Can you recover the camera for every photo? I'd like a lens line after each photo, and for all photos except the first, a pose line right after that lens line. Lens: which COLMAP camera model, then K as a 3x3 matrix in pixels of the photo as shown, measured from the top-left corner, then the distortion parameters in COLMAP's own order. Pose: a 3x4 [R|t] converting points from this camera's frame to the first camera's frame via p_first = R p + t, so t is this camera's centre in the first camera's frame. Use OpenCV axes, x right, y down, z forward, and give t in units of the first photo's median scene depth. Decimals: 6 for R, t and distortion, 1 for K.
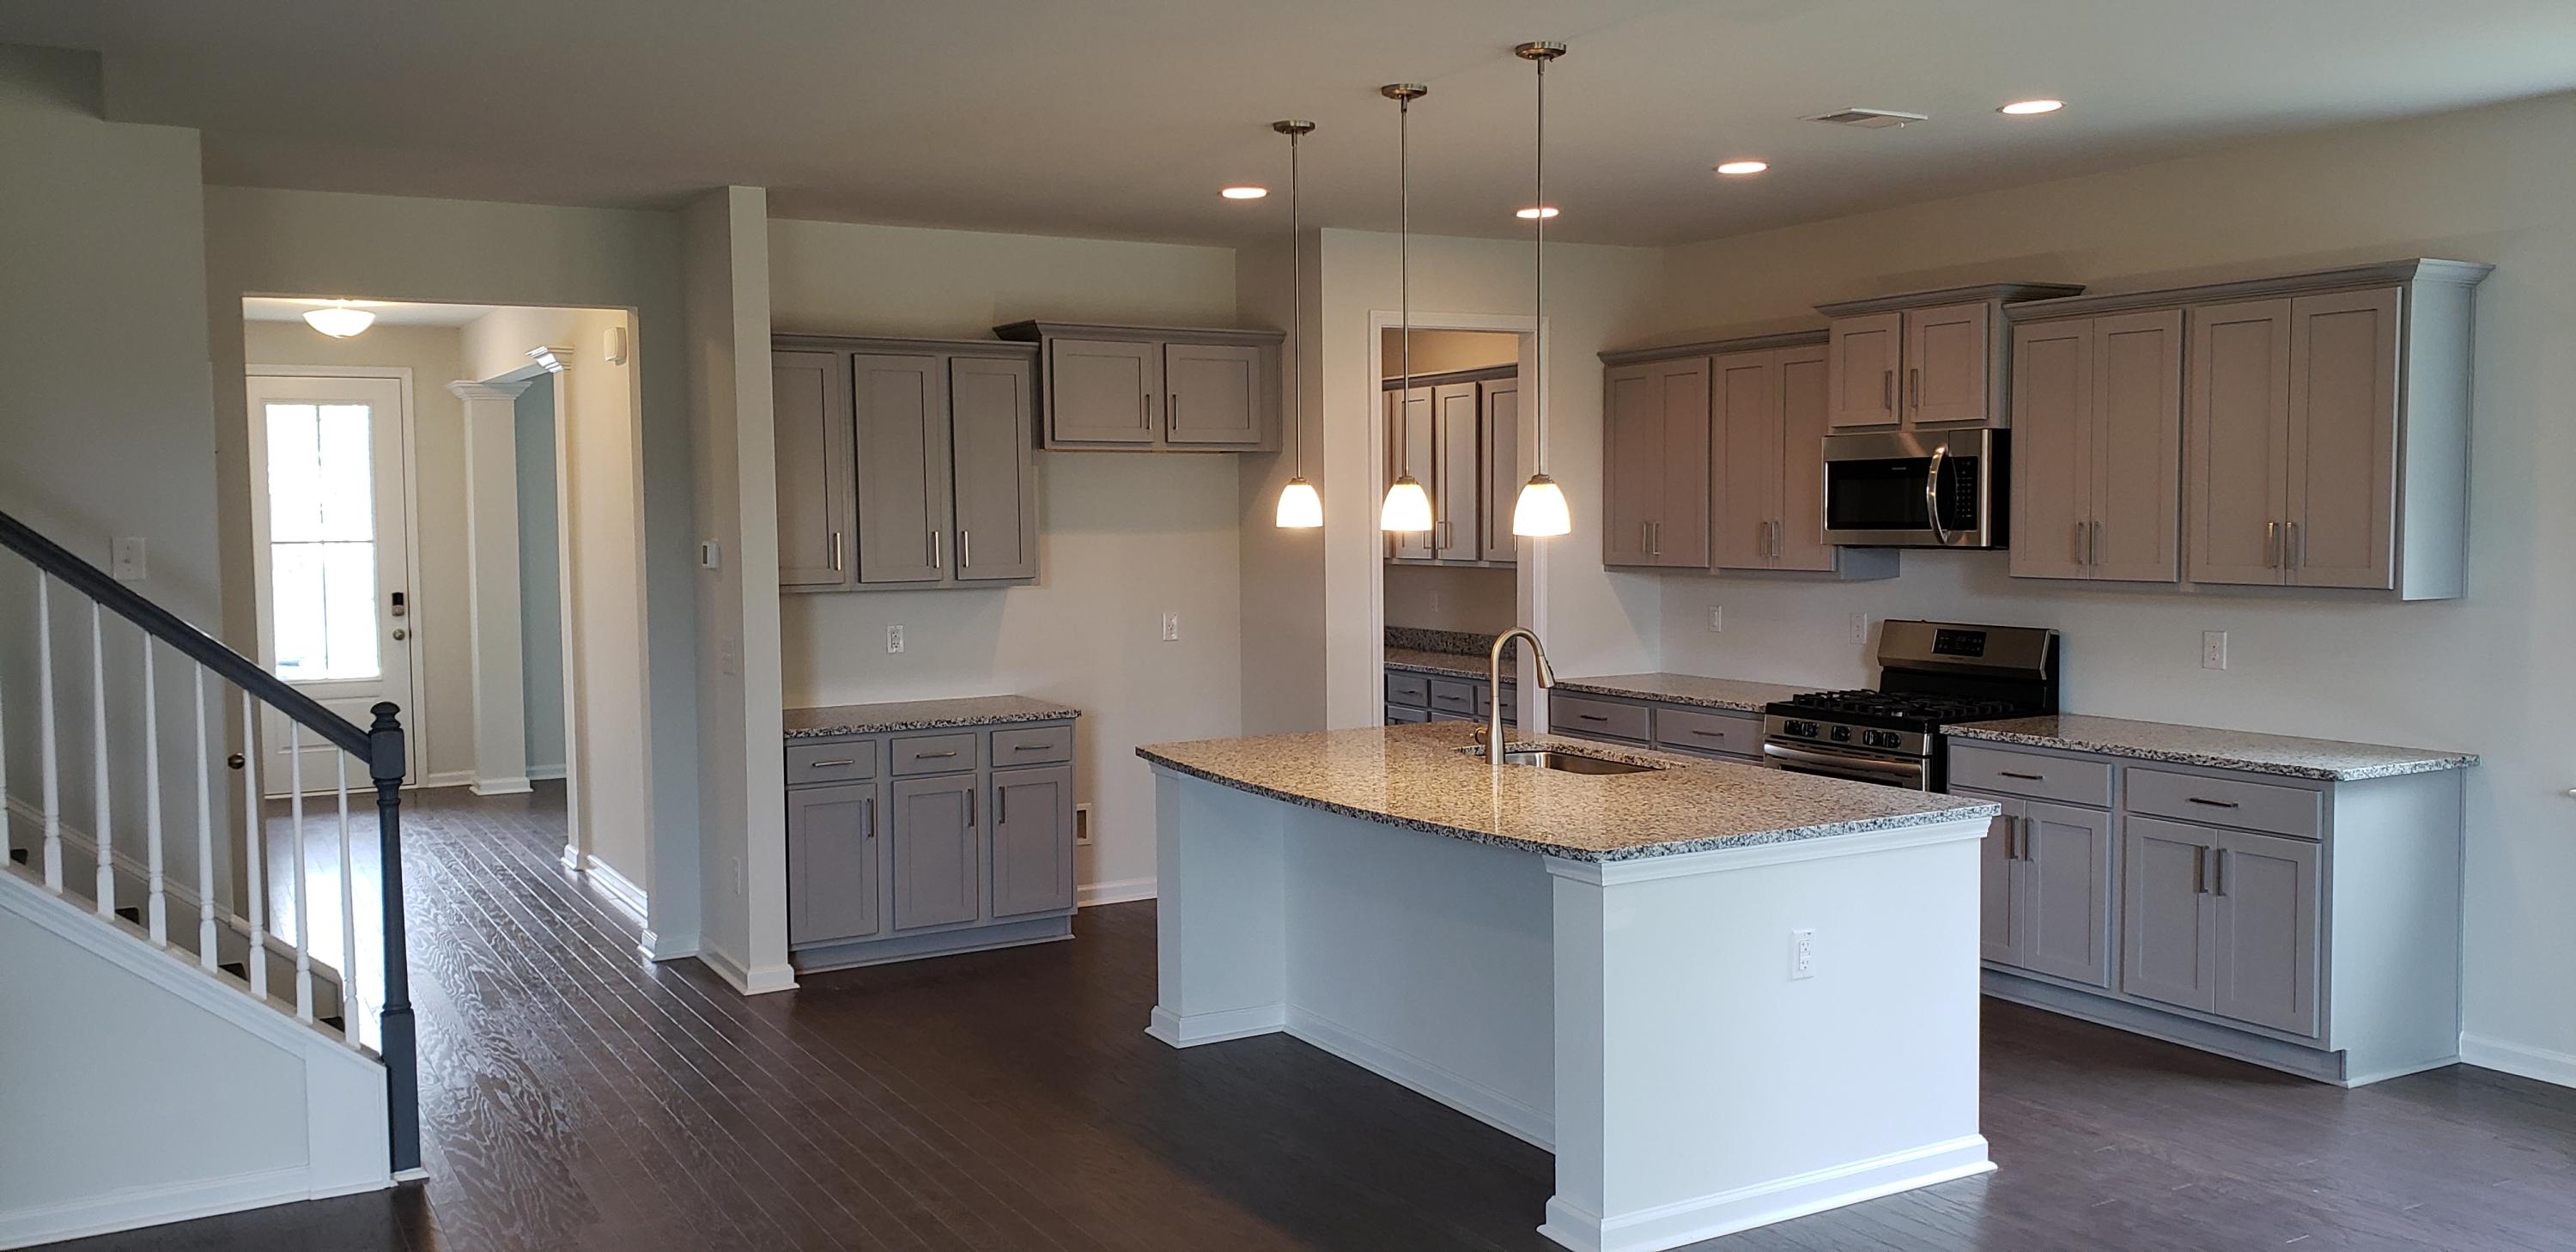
lens RADIAL K [[2043.3, 0, 1356.2], [0, 2043.3, 611.6], [0, 0, 1]] dist [0.078974, -0.132293]
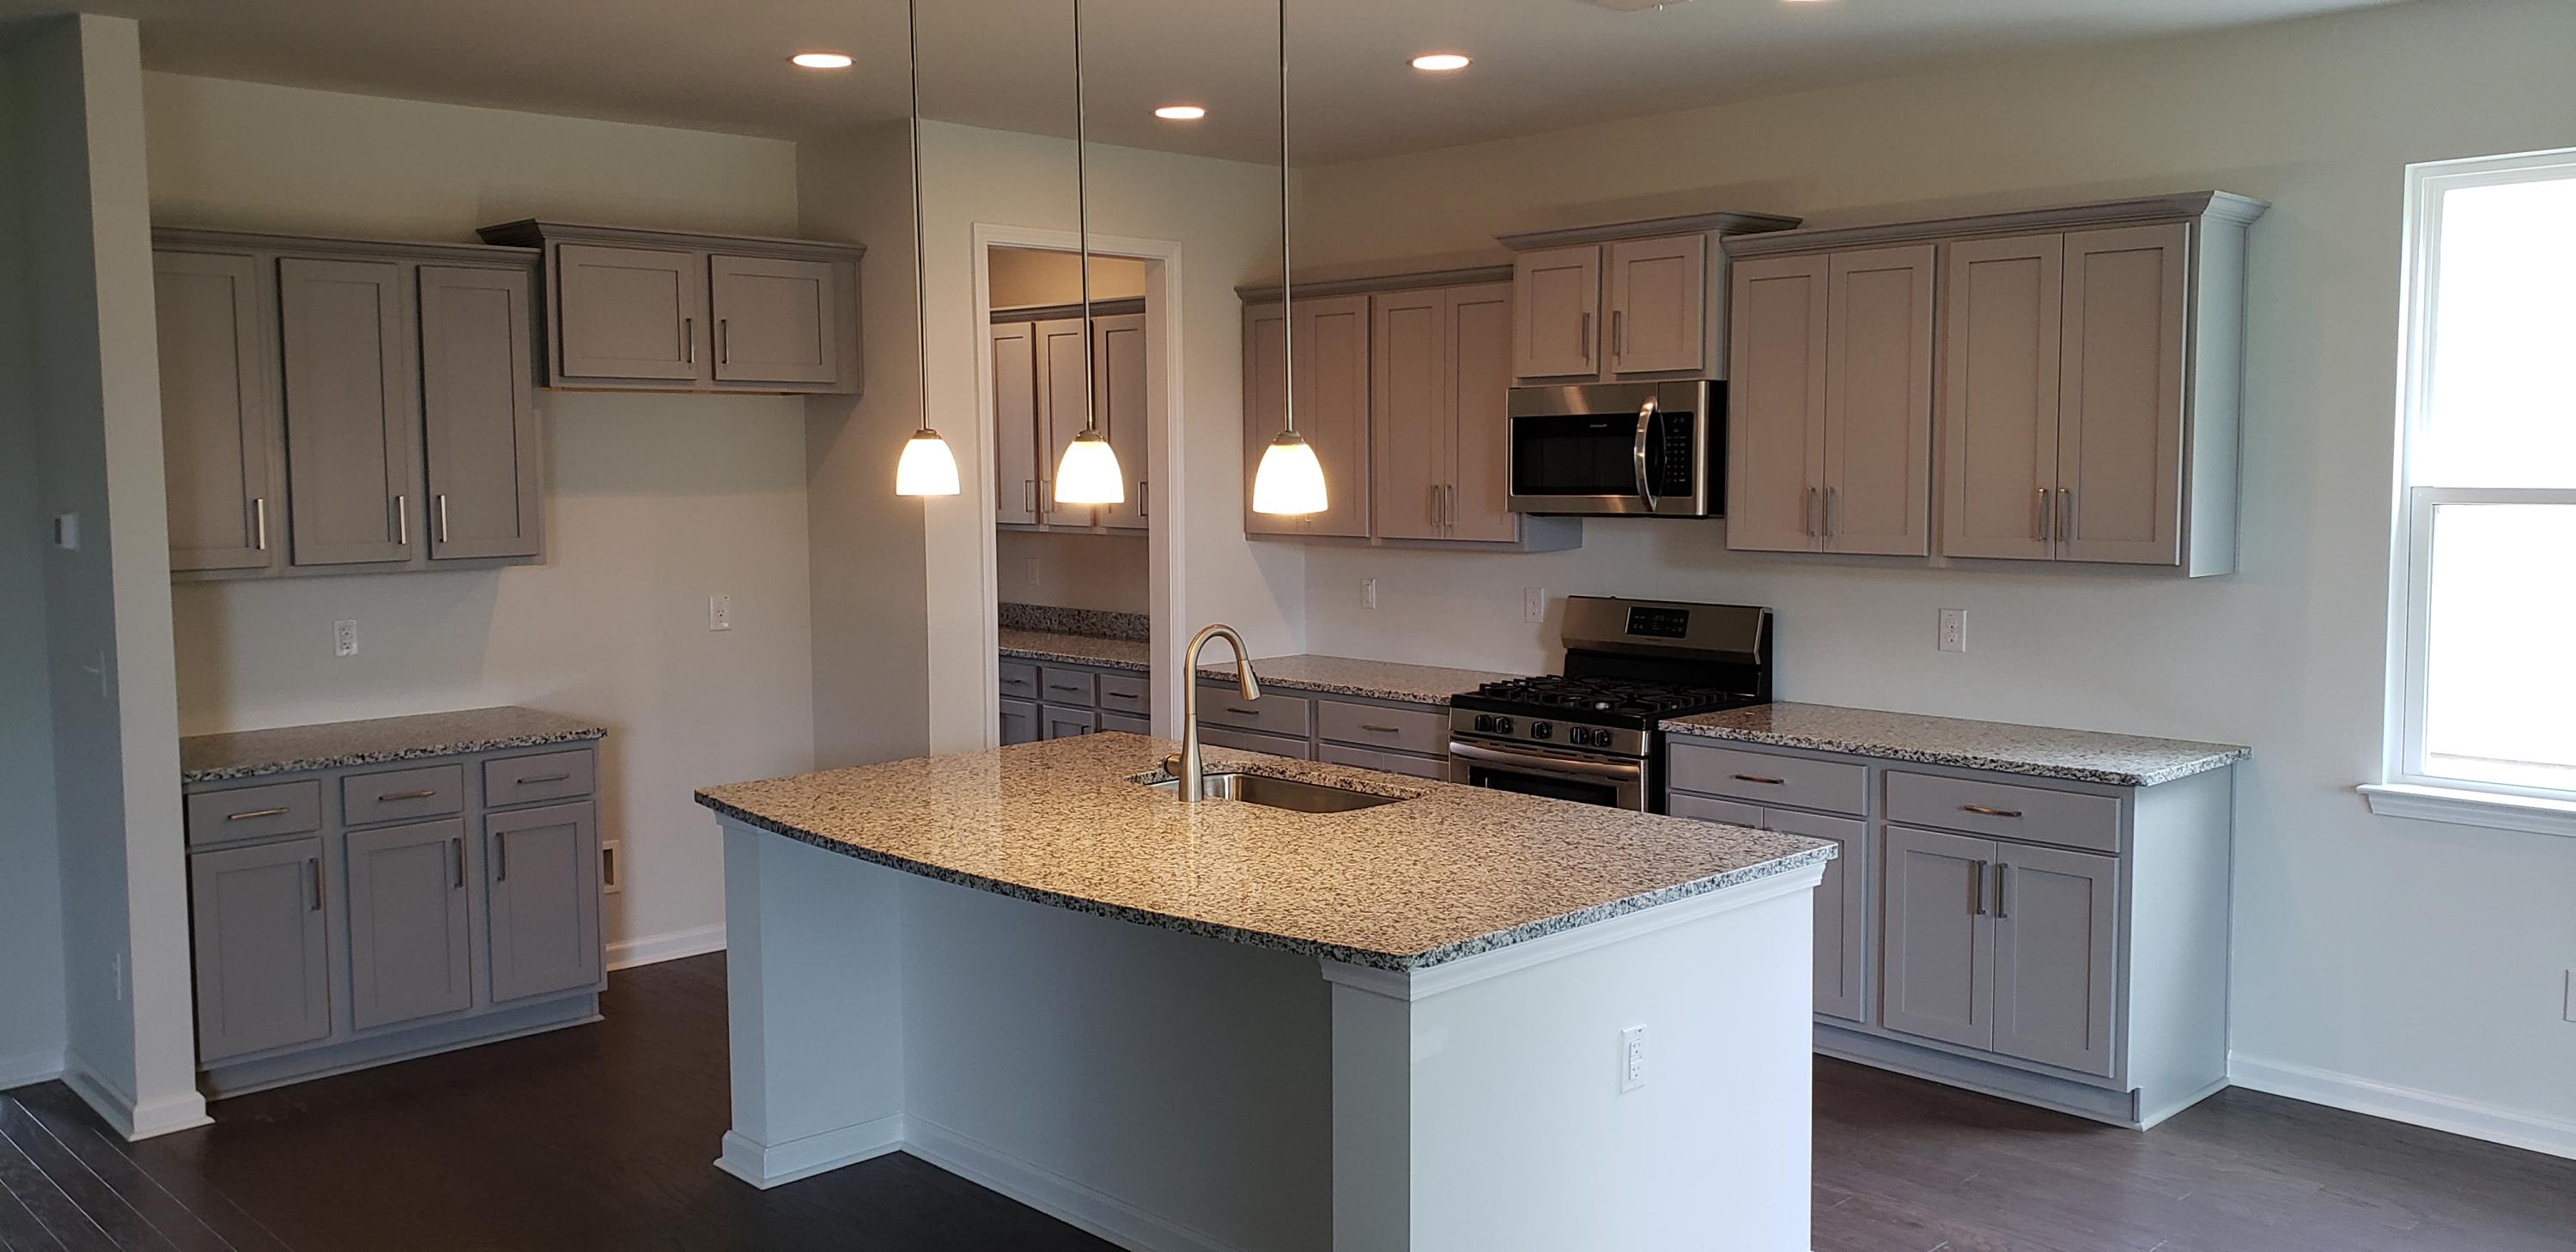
lens RADIAL K [[2043.3, 0, 1356.2], [0, 2043.3, 611.6], [0, 0, 1]] dist [0.078974, -0.132293]
pose [[0.973797, -0.013879, 0.226997, -0.036859], [0.008711, 0.999680, 0.023755, -0.012719], [-0.227254, -0.021156, 0.973606, 0.185561]]
